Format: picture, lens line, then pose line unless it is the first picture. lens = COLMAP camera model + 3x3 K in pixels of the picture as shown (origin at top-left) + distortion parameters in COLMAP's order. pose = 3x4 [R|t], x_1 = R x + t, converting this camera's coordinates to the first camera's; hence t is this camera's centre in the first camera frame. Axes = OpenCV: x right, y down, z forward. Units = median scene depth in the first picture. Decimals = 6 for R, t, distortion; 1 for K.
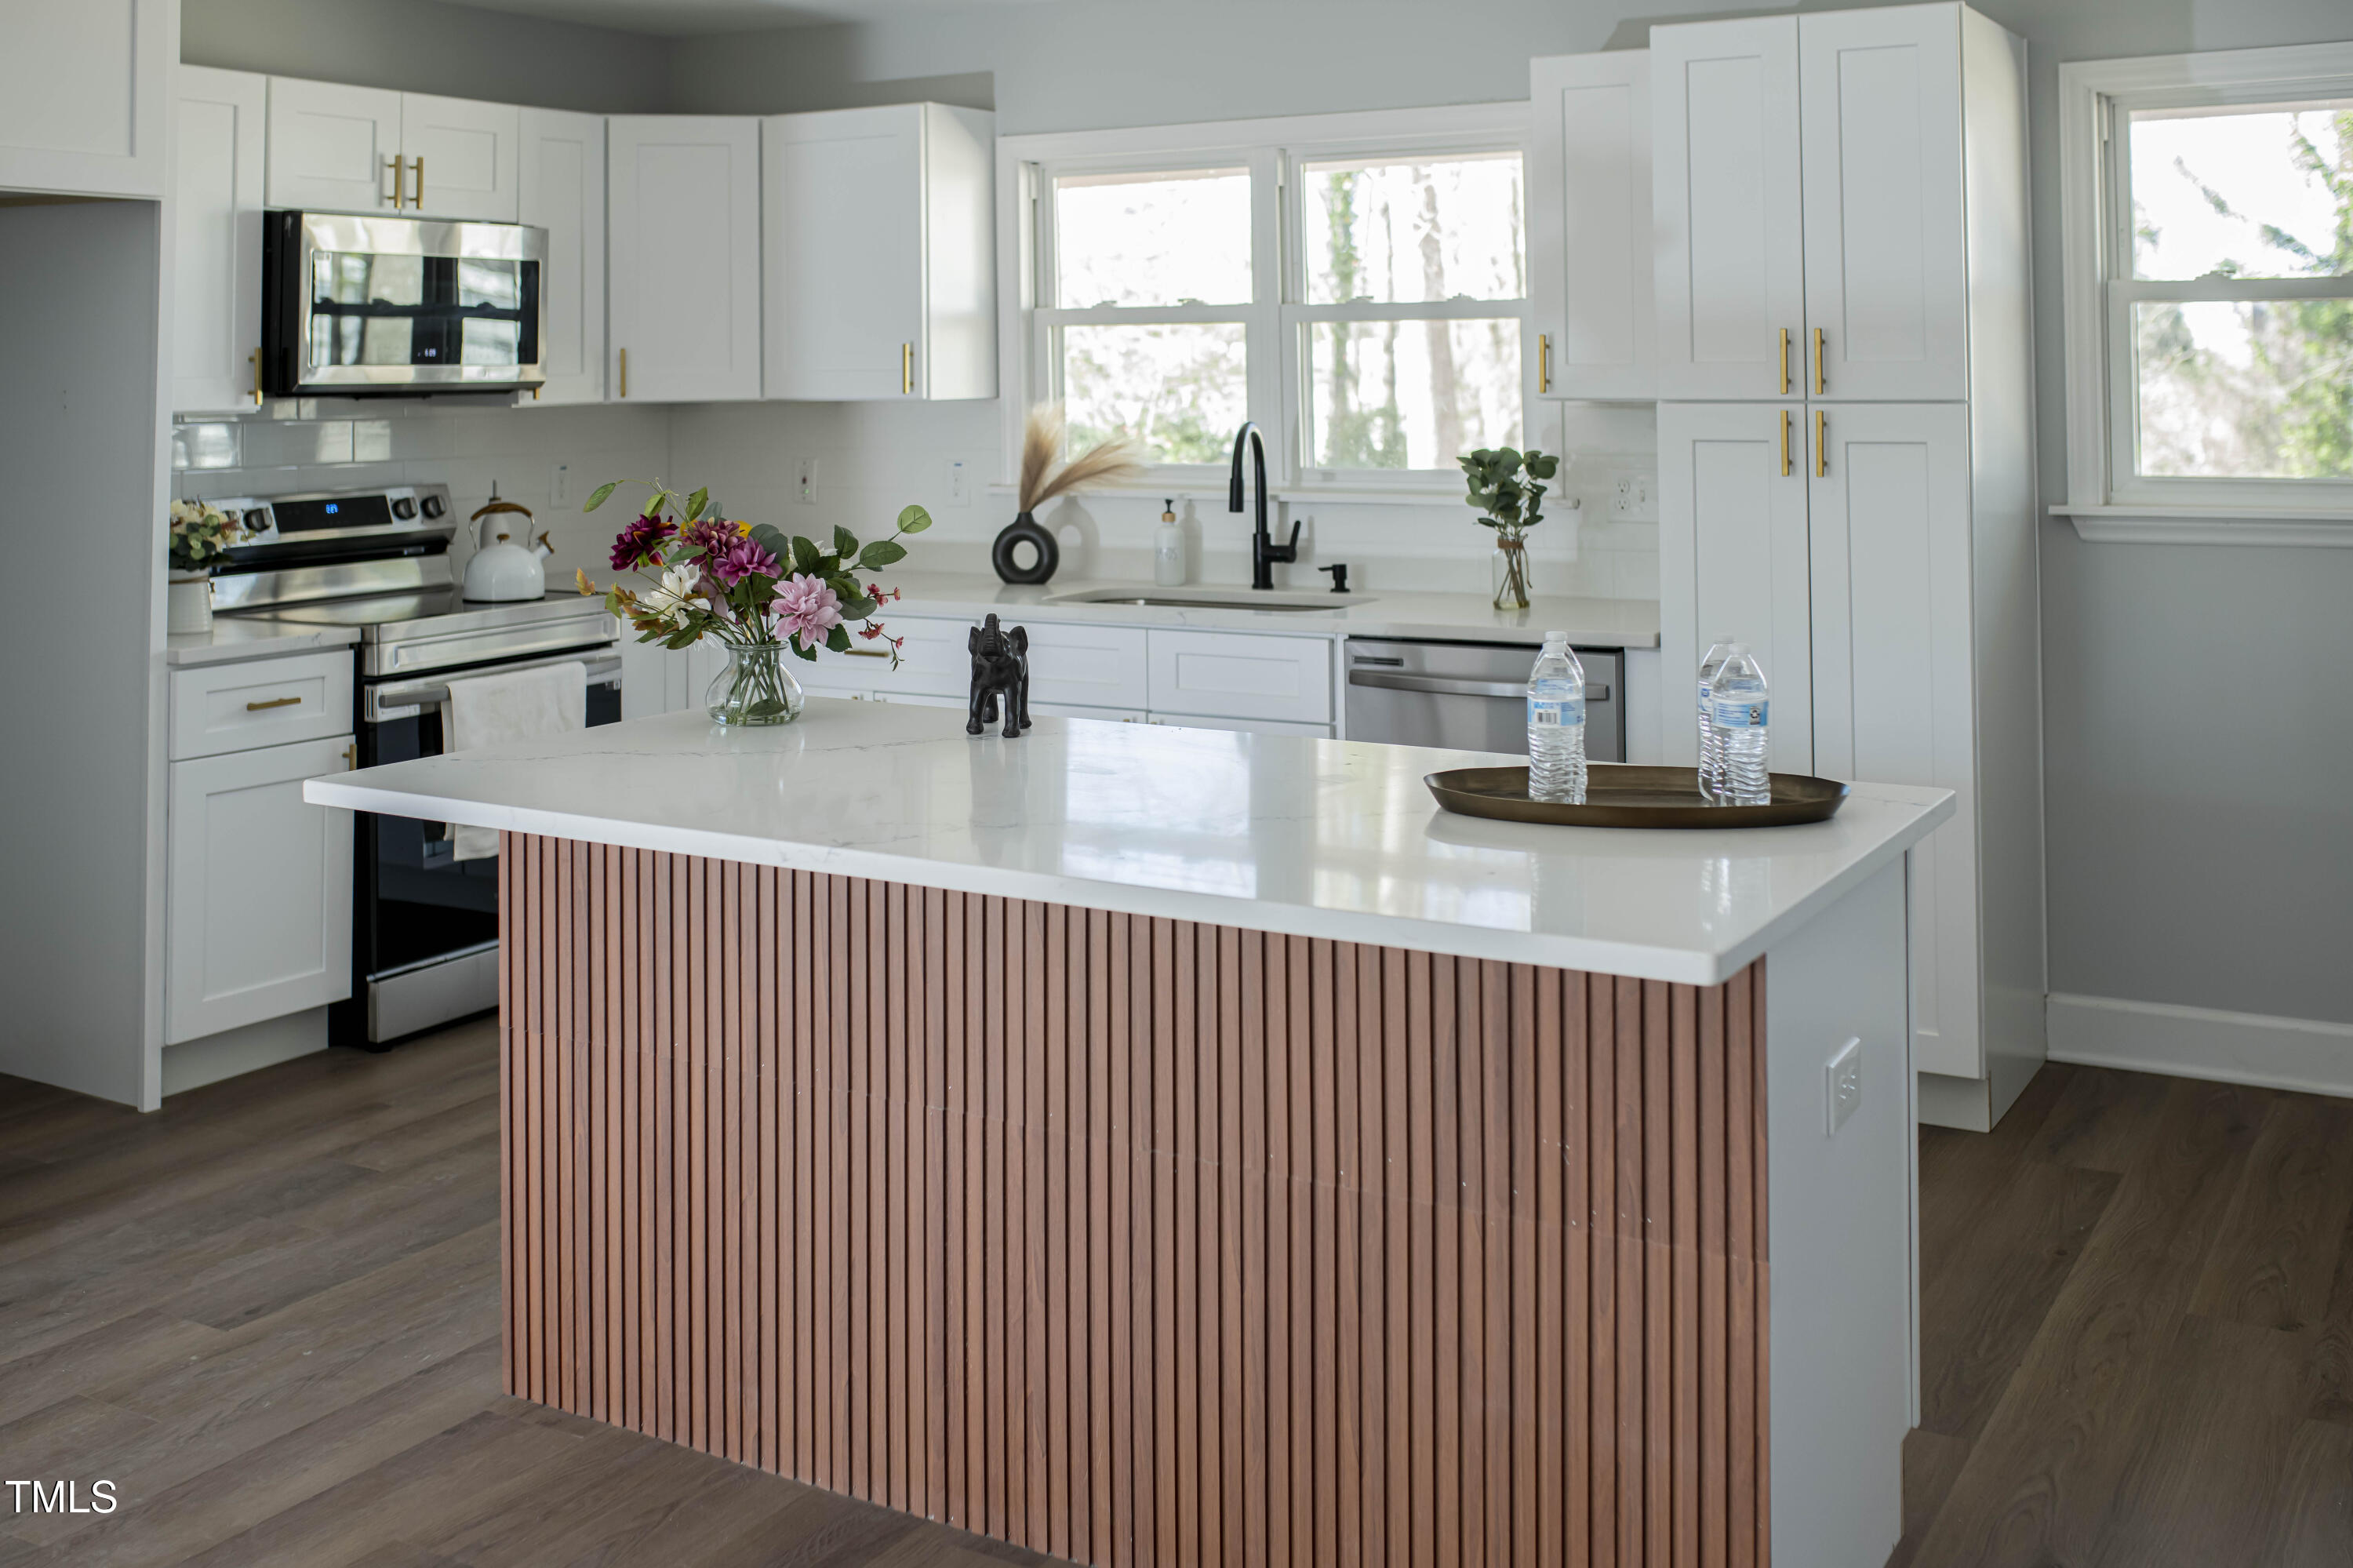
lens RADIAL K [[2331.4, 0, 1176.5], [0, 2331.4, 784.0], [0, 0, 1]] dist [0.002333, -0.004610]
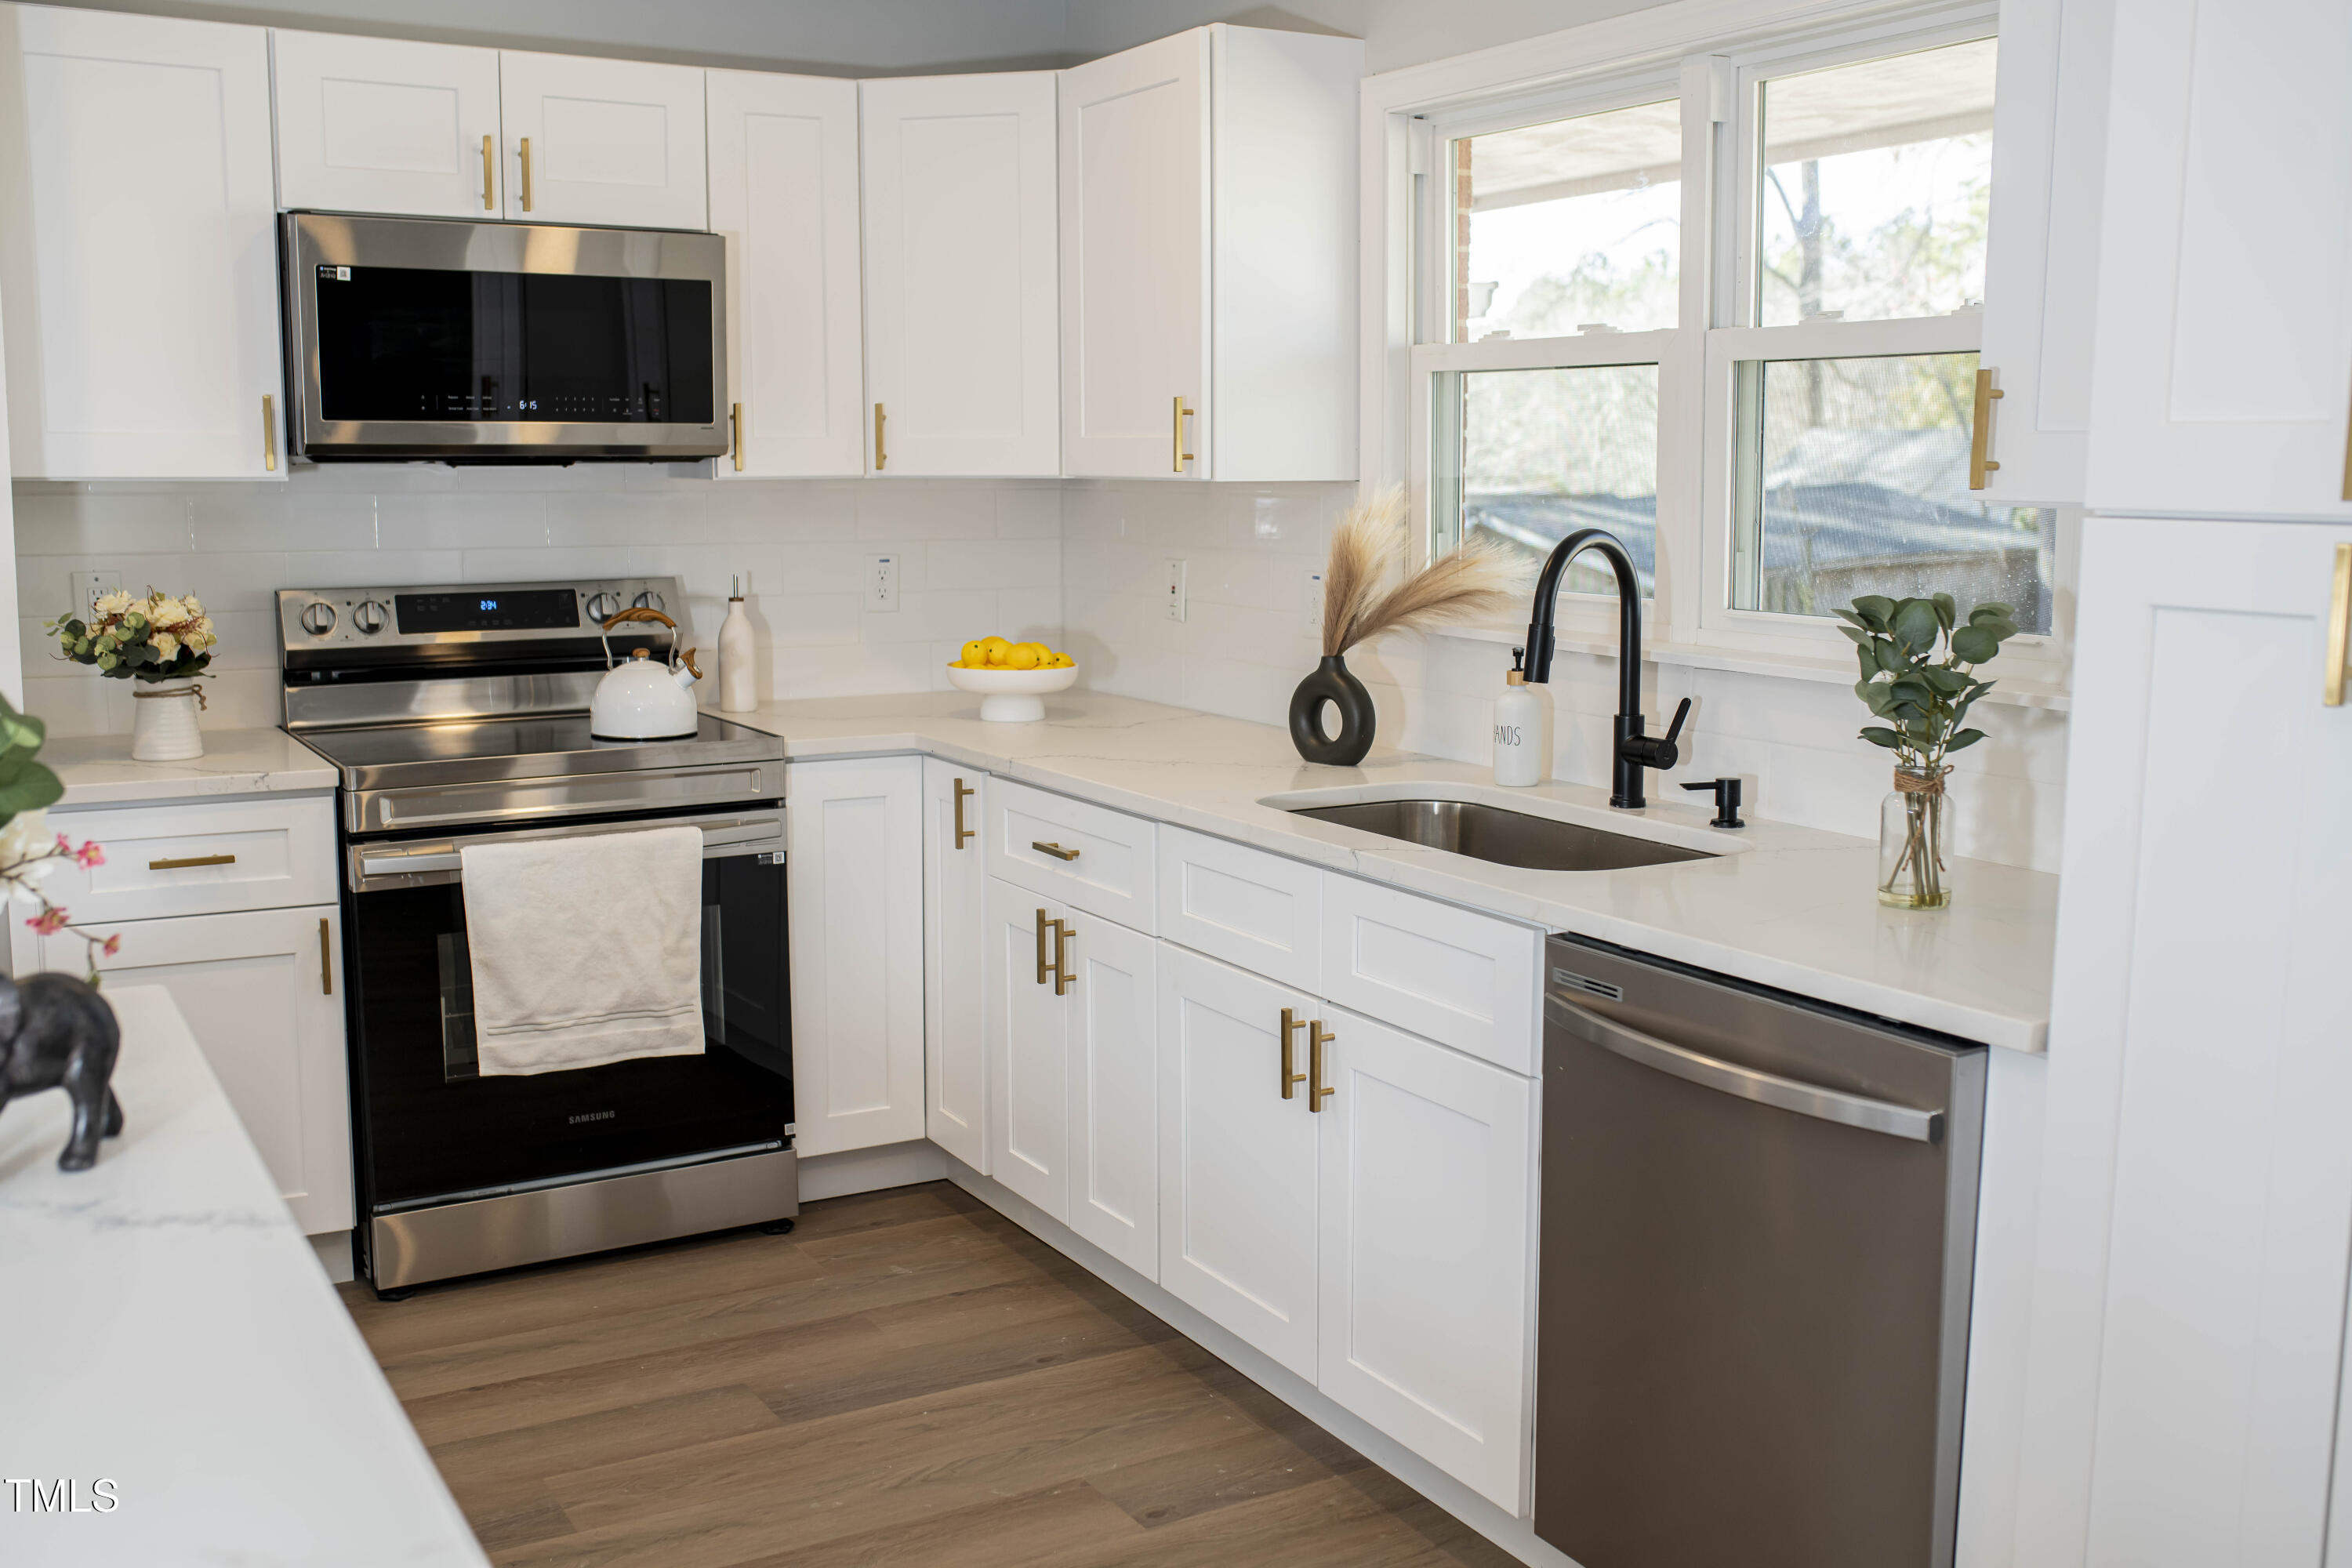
lens RADIAL K [[2247.0, 0, 1173.0], [0, 2247.0, 956.8], [0, 0, 1]] dist [0.060931, -0.013110]
pose [[0.866998, 0.120564, -0.483506, 0.224470], [-0.095774, 0.992517, 0.075751, -0.078476], [0.489021, -0.019369, 0.872057, 0.431507]]
